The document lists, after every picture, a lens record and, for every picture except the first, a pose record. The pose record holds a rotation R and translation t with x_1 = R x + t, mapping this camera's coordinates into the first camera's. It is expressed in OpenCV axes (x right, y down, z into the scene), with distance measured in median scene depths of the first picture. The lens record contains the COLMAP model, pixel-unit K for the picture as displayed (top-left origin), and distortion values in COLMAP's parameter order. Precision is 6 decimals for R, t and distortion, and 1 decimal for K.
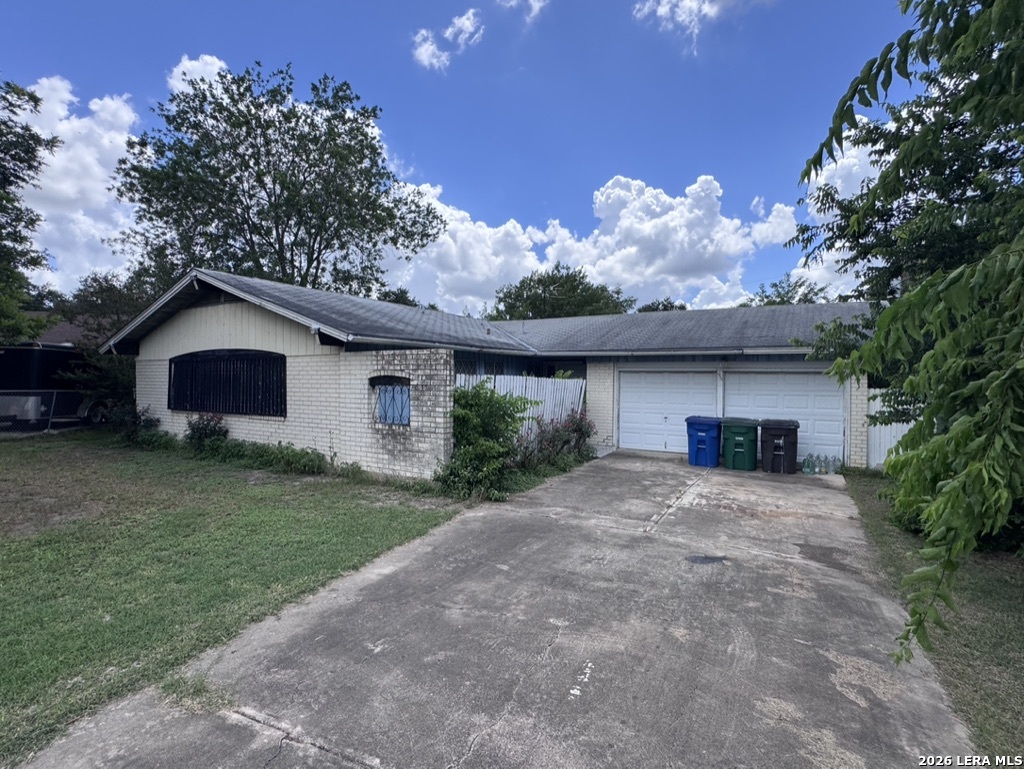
lens RADIAL K [[508.9, 0, 512.0], [0, 508.9, 384.5], [0, 0, 1]] dist [-0.001875, -0.000227]
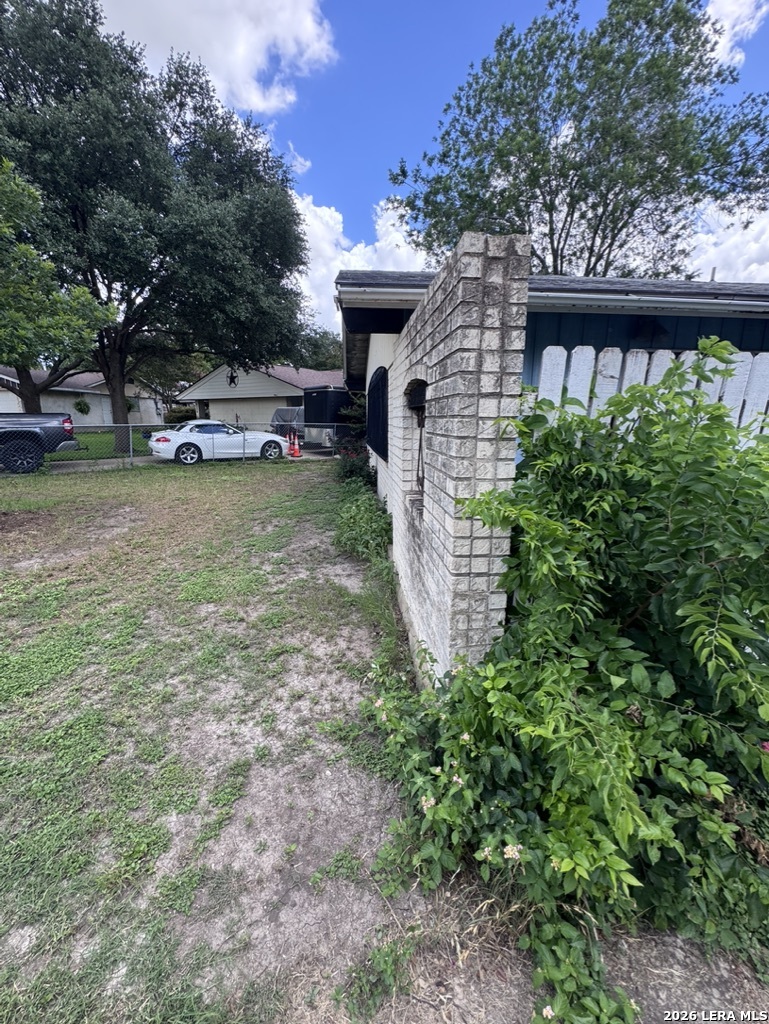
lens RADIAL K [[417.2, 0, 388.2], [0, 417.2, 510.6], [0, 0, 1]] dist [0.000462, 0.000111]
pose [[0.593246, 0.170855, -0.786681, 0.010316], [-0.010878, 0.978831, 0.204383, 0.009722], [0.804948, -0.112692, 0.582546, 0.502992]]
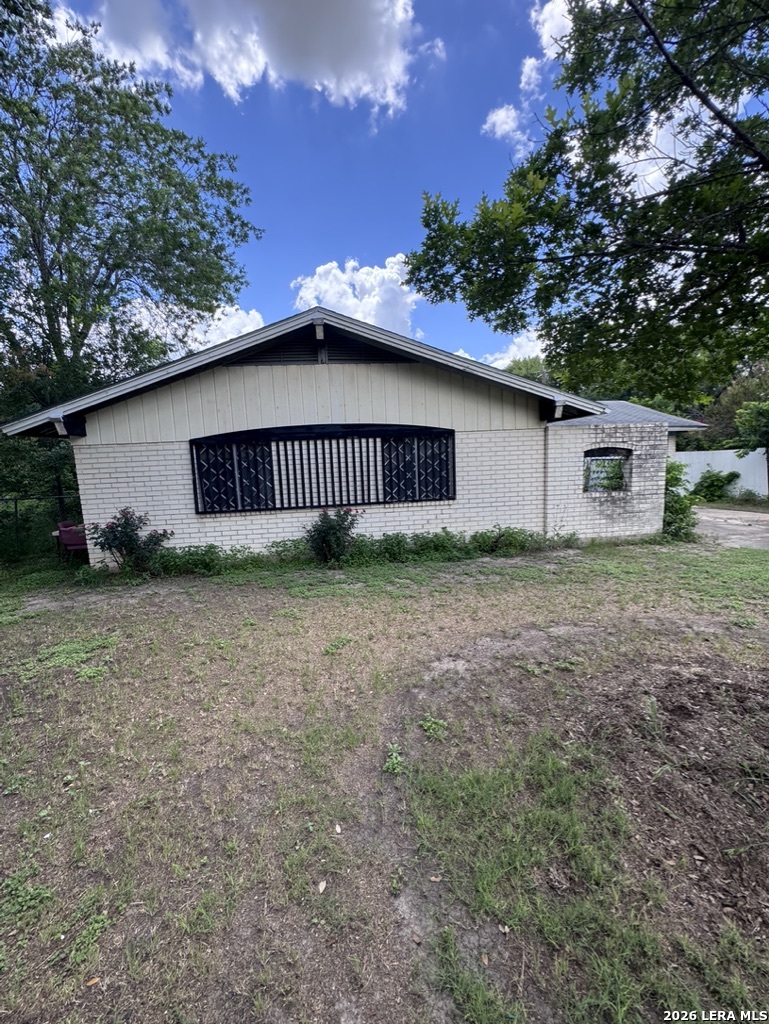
lens RADIAL K [[417.2, 0, 388.2], [0, 417.2, 510.6], [0, 0, 1]] dist [0.000462, 0.000111]
pose [[0.791631, -0.112614, 0.600531, -0.750102], [0.051751, 0.991694, 0.117748, -0.008438], [-0.608804, -0.062135, 0.790884, 0.365497]]
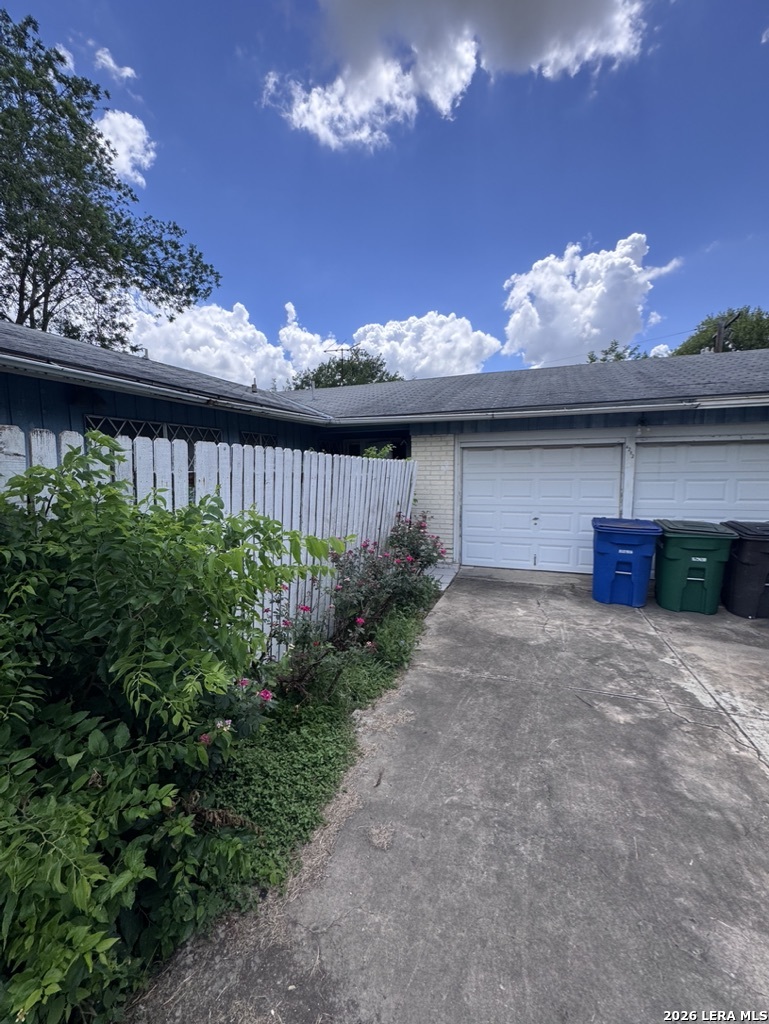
lens RADIAL K [[412.6, 0, 384.5], [0, 412.6, 512.0], [0, 0, 1]] dist [0.002122, 0.000021]
pose [[0.987485, -0.036104, 0.153526, 0.031545], [0.021588, 0.995225, 0.095187, 0.002815], [-0.156229, -0.090681, 0.983549, 0.497481]]
